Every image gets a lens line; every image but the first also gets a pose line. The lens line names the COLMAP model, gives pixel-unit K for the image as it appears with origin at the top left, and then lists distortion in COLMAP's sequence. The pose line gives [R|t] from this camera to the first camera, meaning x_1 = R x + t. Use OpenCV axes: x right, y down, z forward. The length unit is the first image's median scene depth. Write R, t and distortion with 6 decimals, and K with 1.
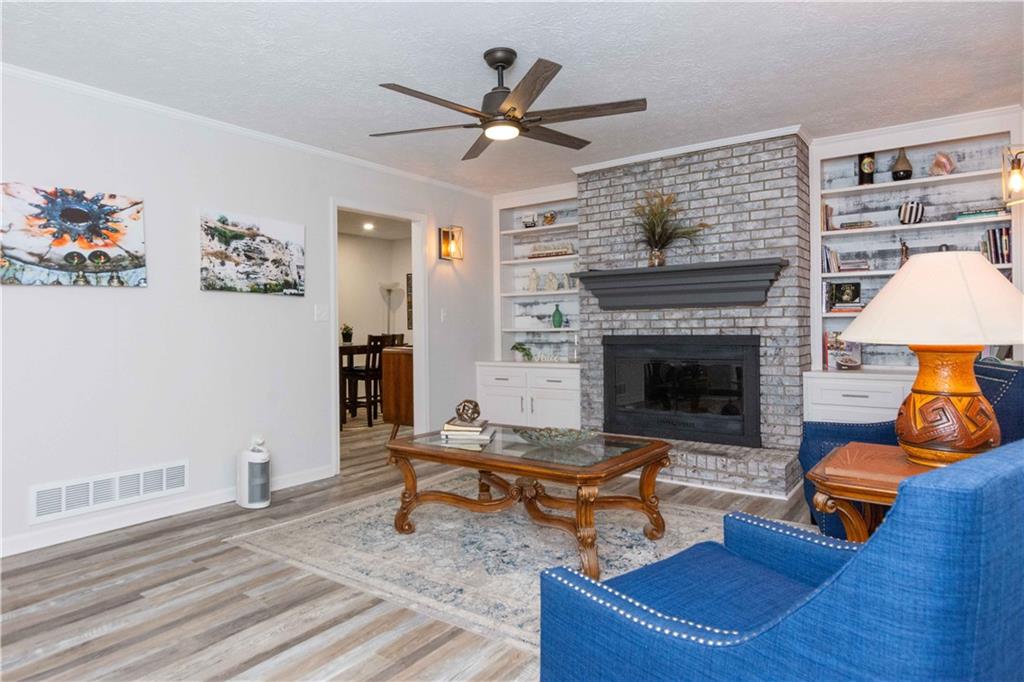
lens RADIAL K [[609.2, 0, 491.8], [0, 609.2, 332.3], [0, 0, 1]] dist [-0.006324, 0.000776]
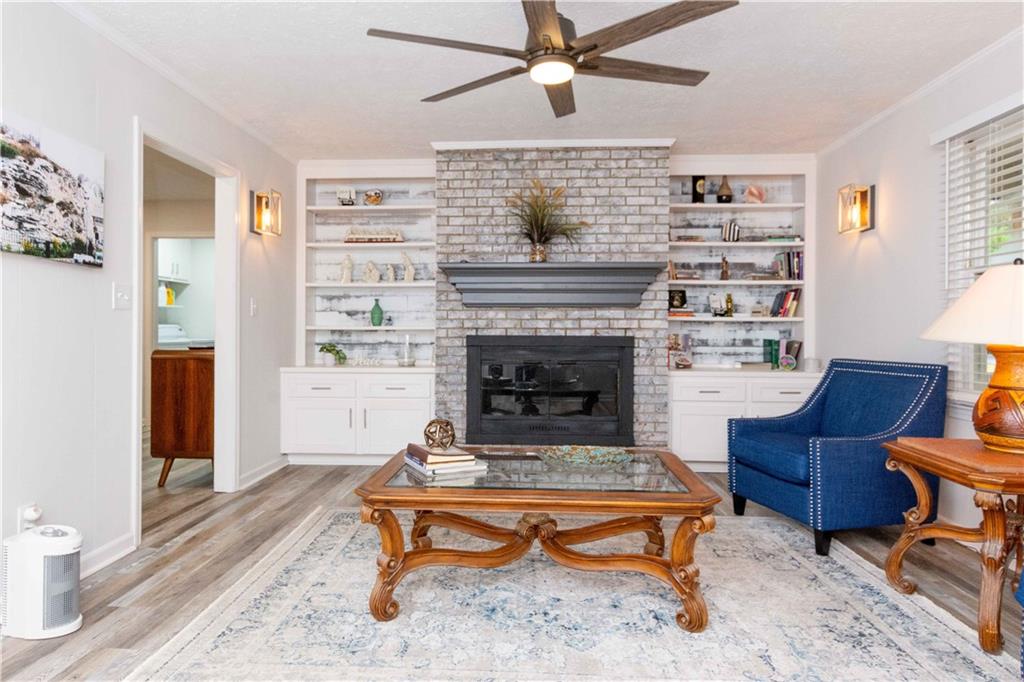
lens RADIAL K [[609.2, 0, 491.9], [0, 609.2, 332.4], [0, 0, 1]] dist [-0.006324, 0.000776]
pose [[0.834288, 0.011250, 0.551214, -0.317199], [-0.010860, 0.999933, -0.003971, 0.004452], [-0.551222, -0.002673, 0.834355, 0.266166]]
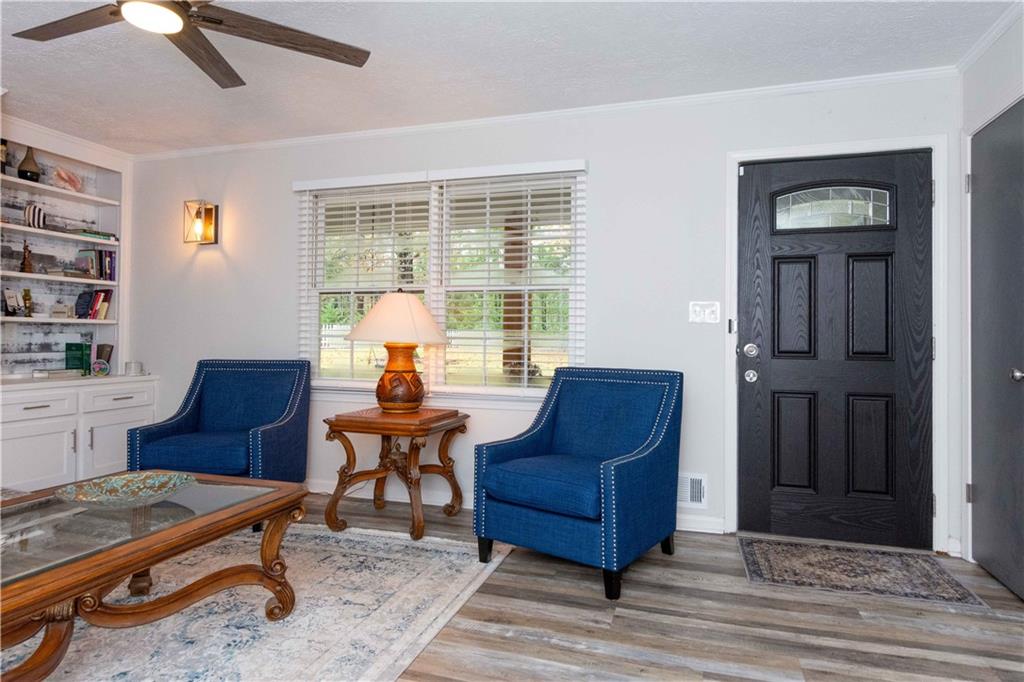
lens RADIAL K [[609.2, 0, 515.3], [0, 609.2, 326.2], [0, 0, 1]] dist [-0.006324, 0.000776]
pose [[-0.346197, 0.025807, 0.937807, -0.471763], [0.003344, 0.999649, -0.026274, 0.007839], [-0.938156, -0.005960, -0.346162, 0.583809]]
